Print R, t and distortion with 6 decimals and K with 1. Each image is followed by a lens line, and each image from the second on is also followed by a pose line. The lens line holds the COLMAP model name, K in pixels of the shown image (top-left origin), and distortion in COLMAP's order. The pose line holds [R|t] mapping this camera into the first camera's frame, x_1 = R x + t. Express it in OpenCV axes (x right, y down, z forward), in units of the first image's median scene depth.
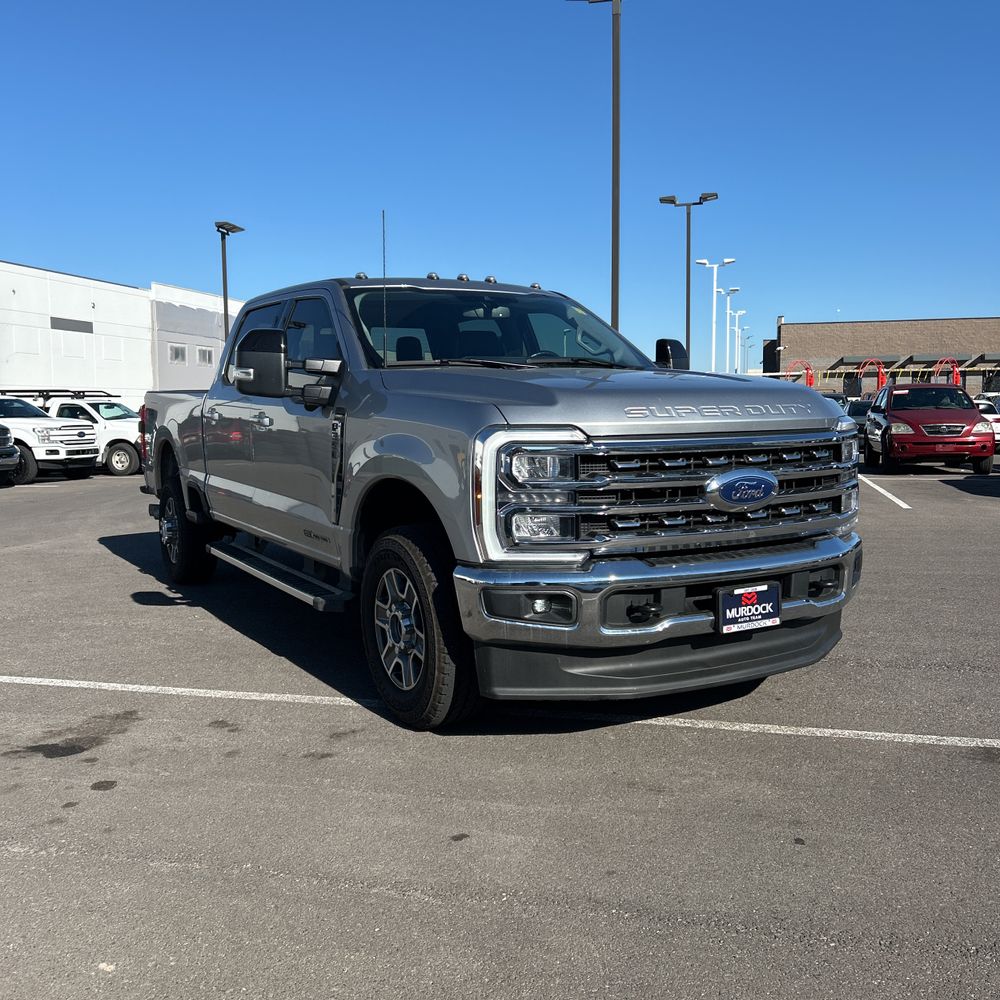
lens RADIAL K [[1005.9, 0, 496.7], [0, 1005.9, 485.5], [0, 0, 1]] dist [0.141041, -0.273601]
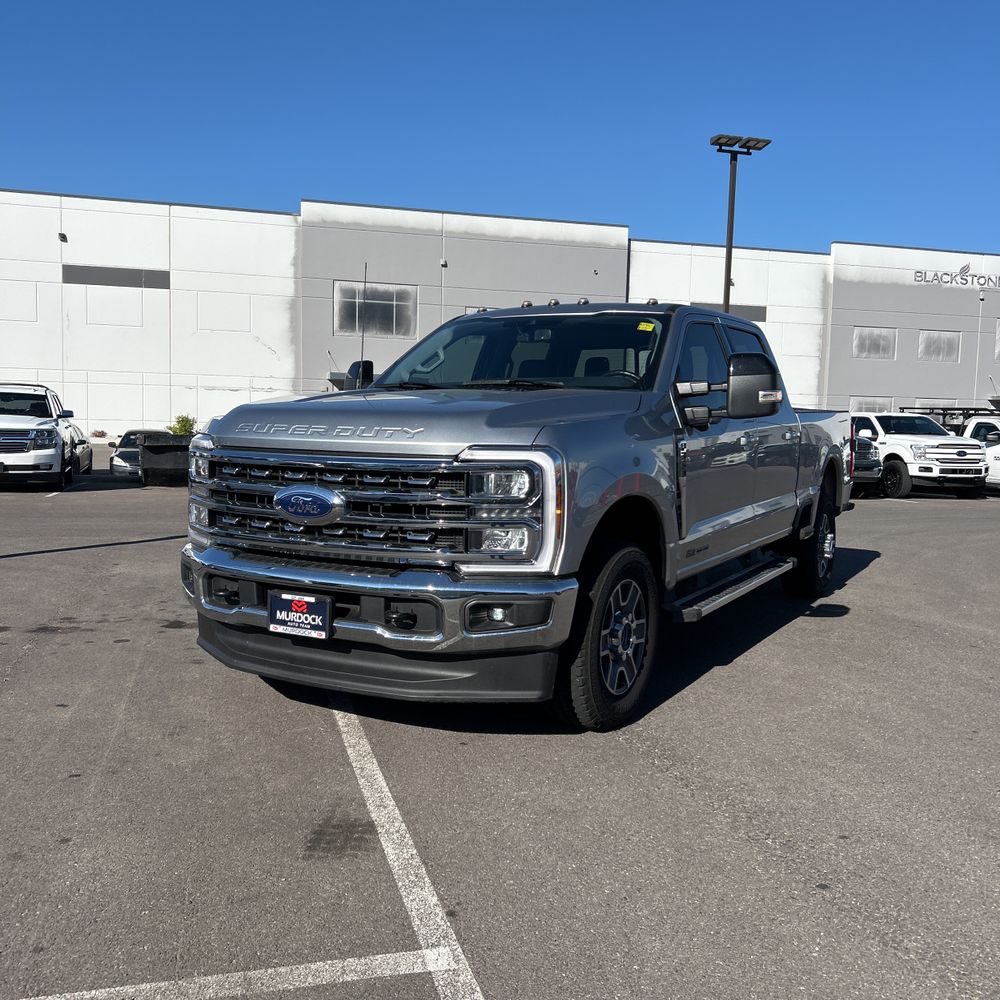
lens RADIAL K [[1005.9, 0, 496.7], [0, 1005.9, 485.5], [0, 0, 1]] dist [0.141041, -0.273601]
pose [[0.490836, 0.081068, -0.867472, 1.203372], [-0.096145, 0.994621, 0.038549, -0.072116], [0.865931, 0.064482, 0.495990, 0.613641]]
